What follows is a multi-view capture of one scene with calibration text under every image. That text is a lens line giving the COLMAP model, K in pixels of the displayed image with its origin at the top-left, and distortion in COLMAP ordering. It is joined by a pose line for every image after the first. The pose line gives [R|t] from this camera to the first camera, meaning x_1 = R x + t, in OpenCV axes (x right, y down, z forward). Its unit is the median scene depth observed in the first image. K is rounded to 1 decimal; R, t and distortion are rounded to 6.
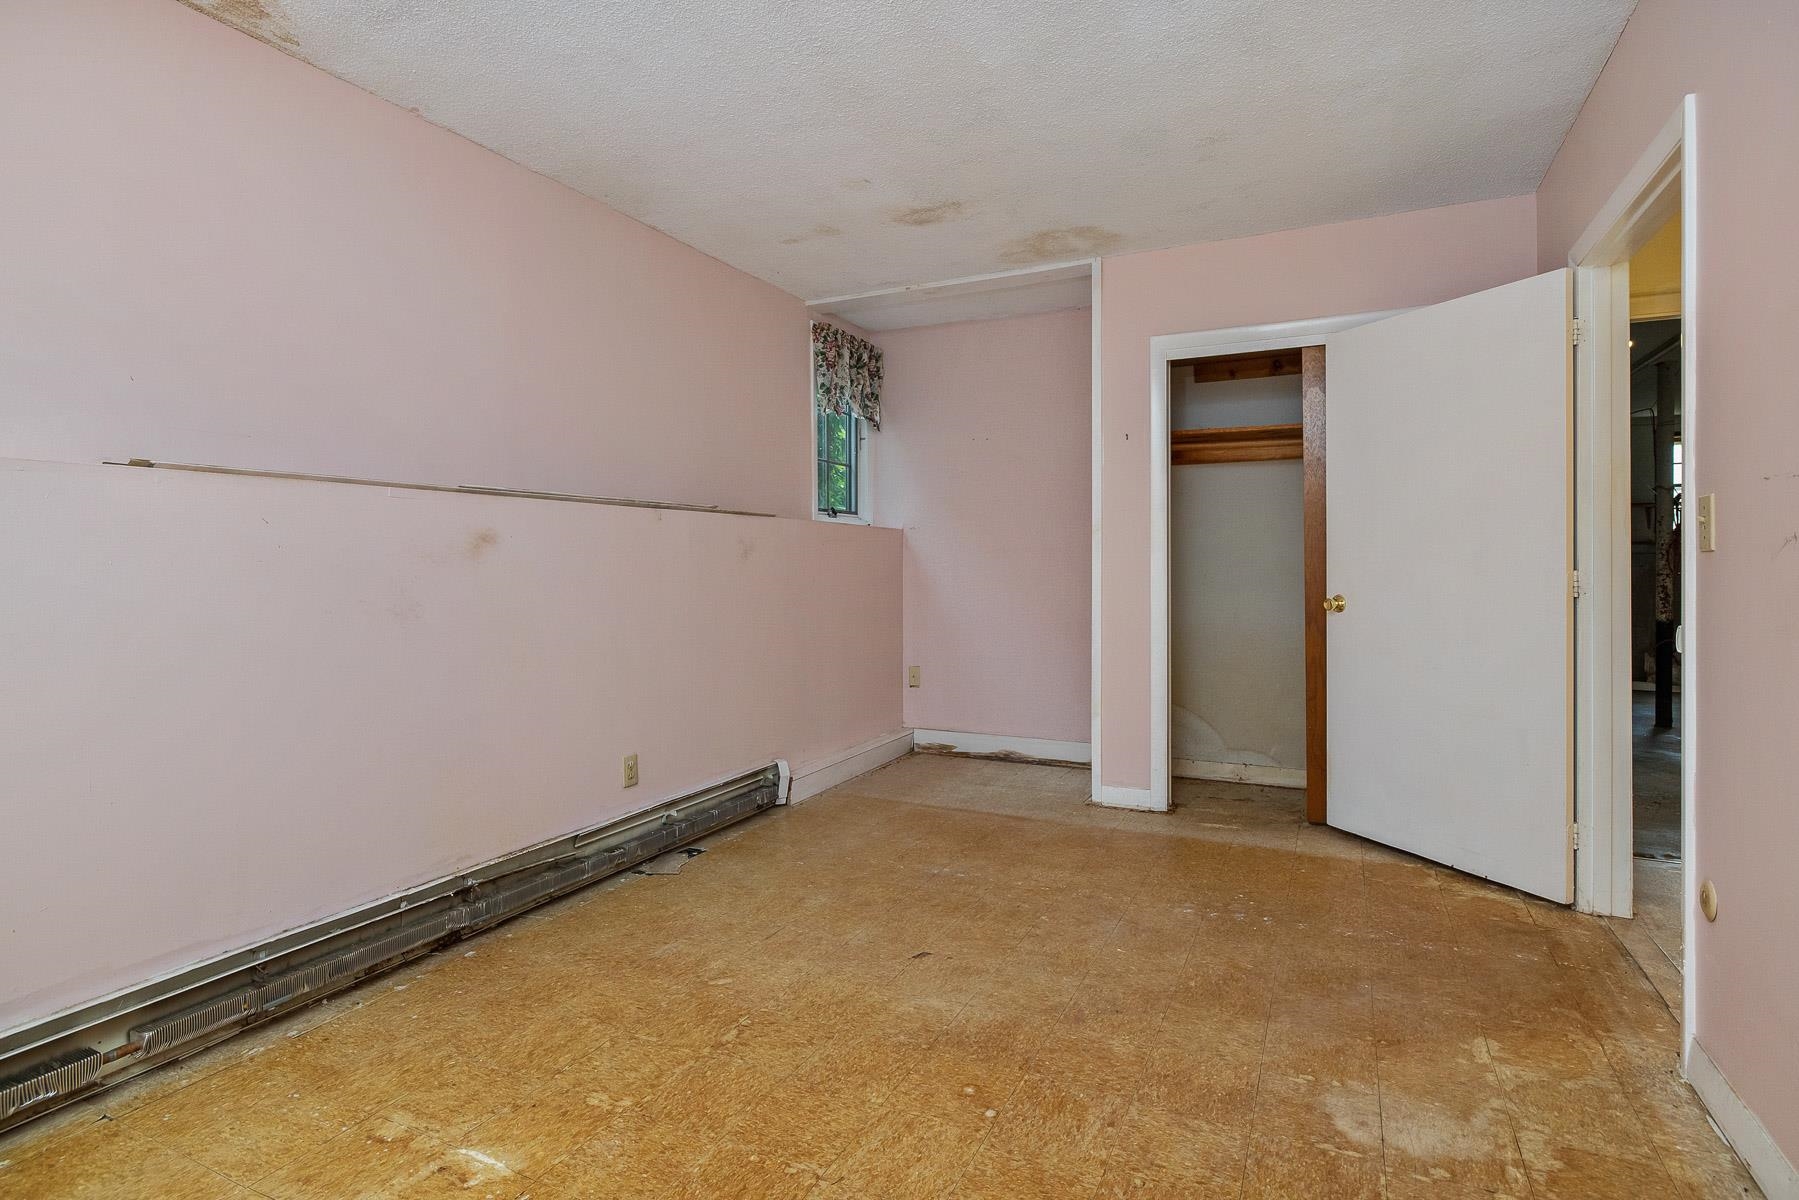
lens RADIAL K [[882.0, 0, 907.4], [0, 882.0, 567.8], [0, 0, 1]] dist [-0.004557, 0.000553]
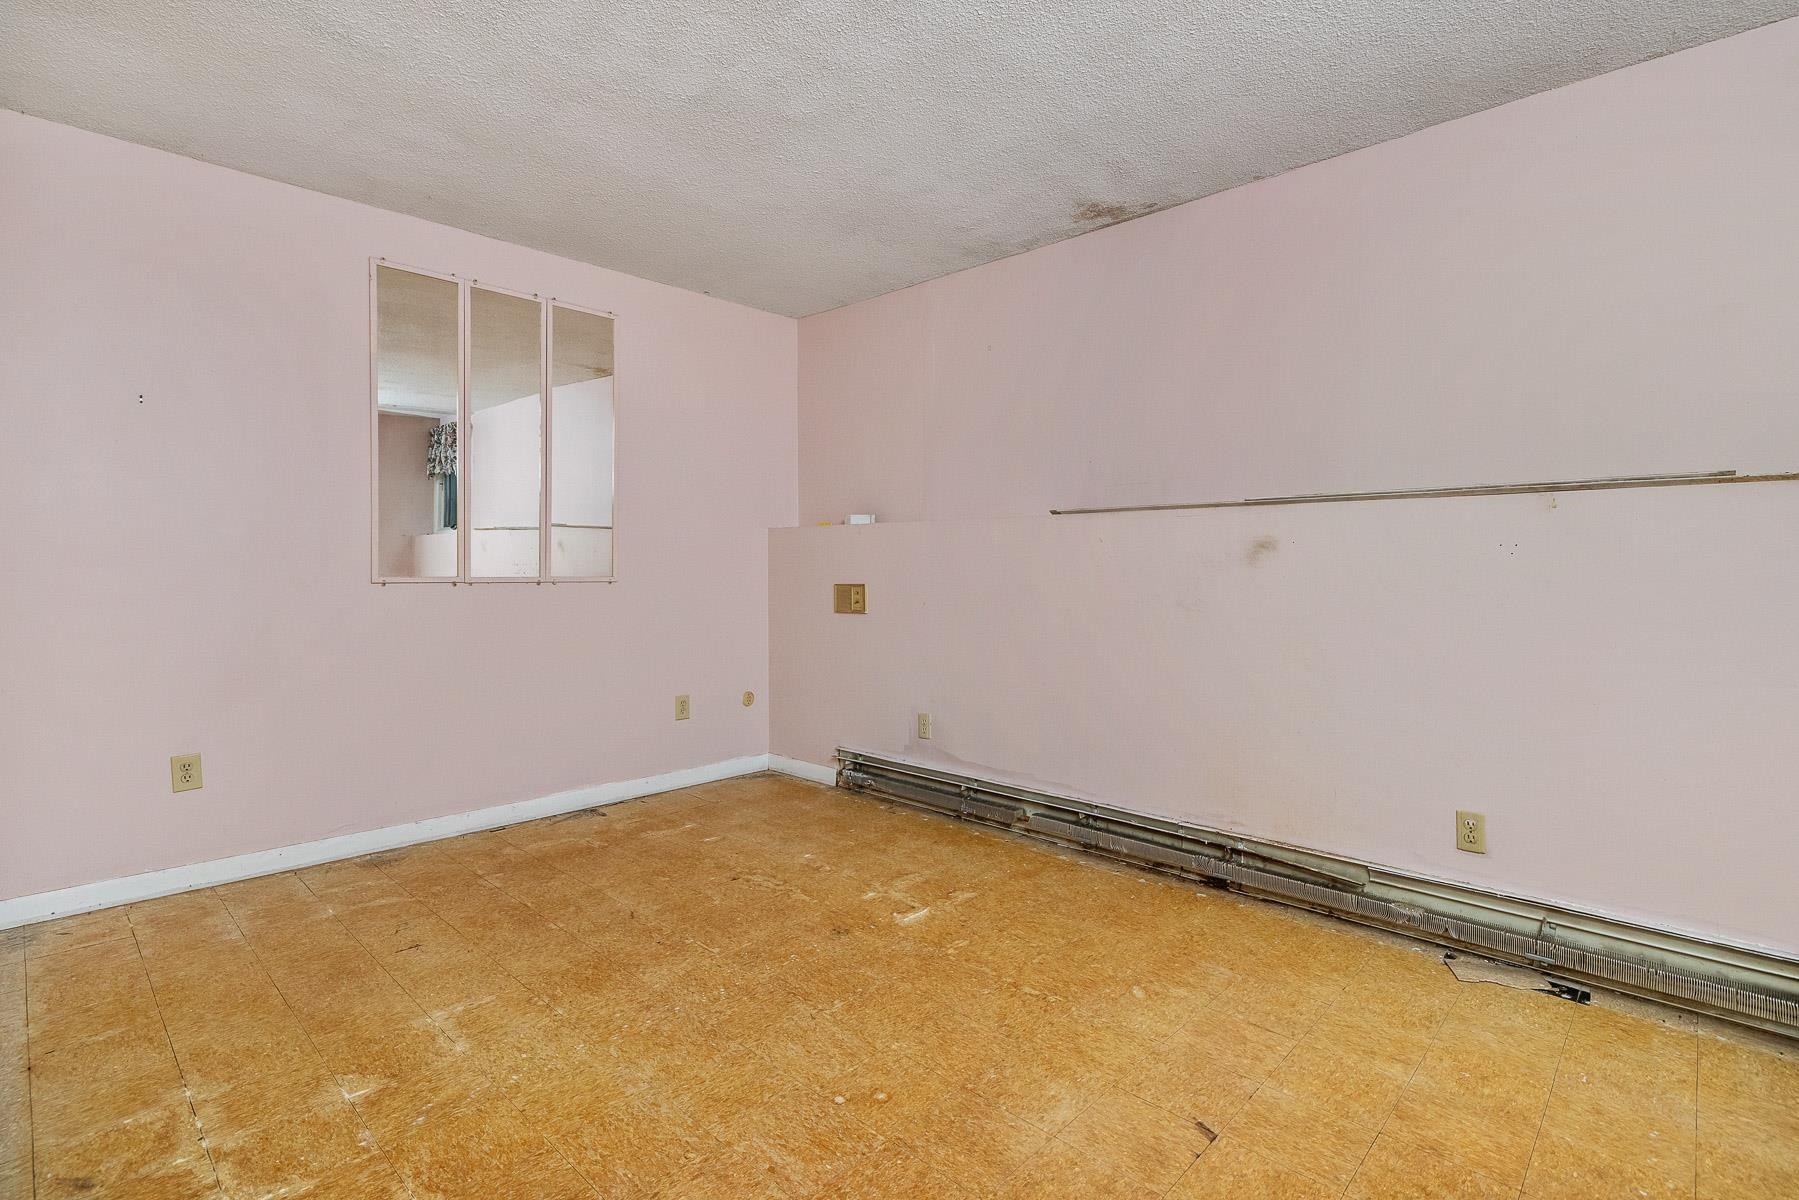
lens RADIAL K [[882.0, 0, 907.4], [0, 882.0, 567.8], [0, 0, 1]] dist [-0.004557, 0.000553]
pose [[-0.311835, 0.005567, -0.950120, 0.794484], [-0.002314, 0.999975, 0.006619, -0.006261], [0.950133, 0.004263, -0.311815, 1.061450]]
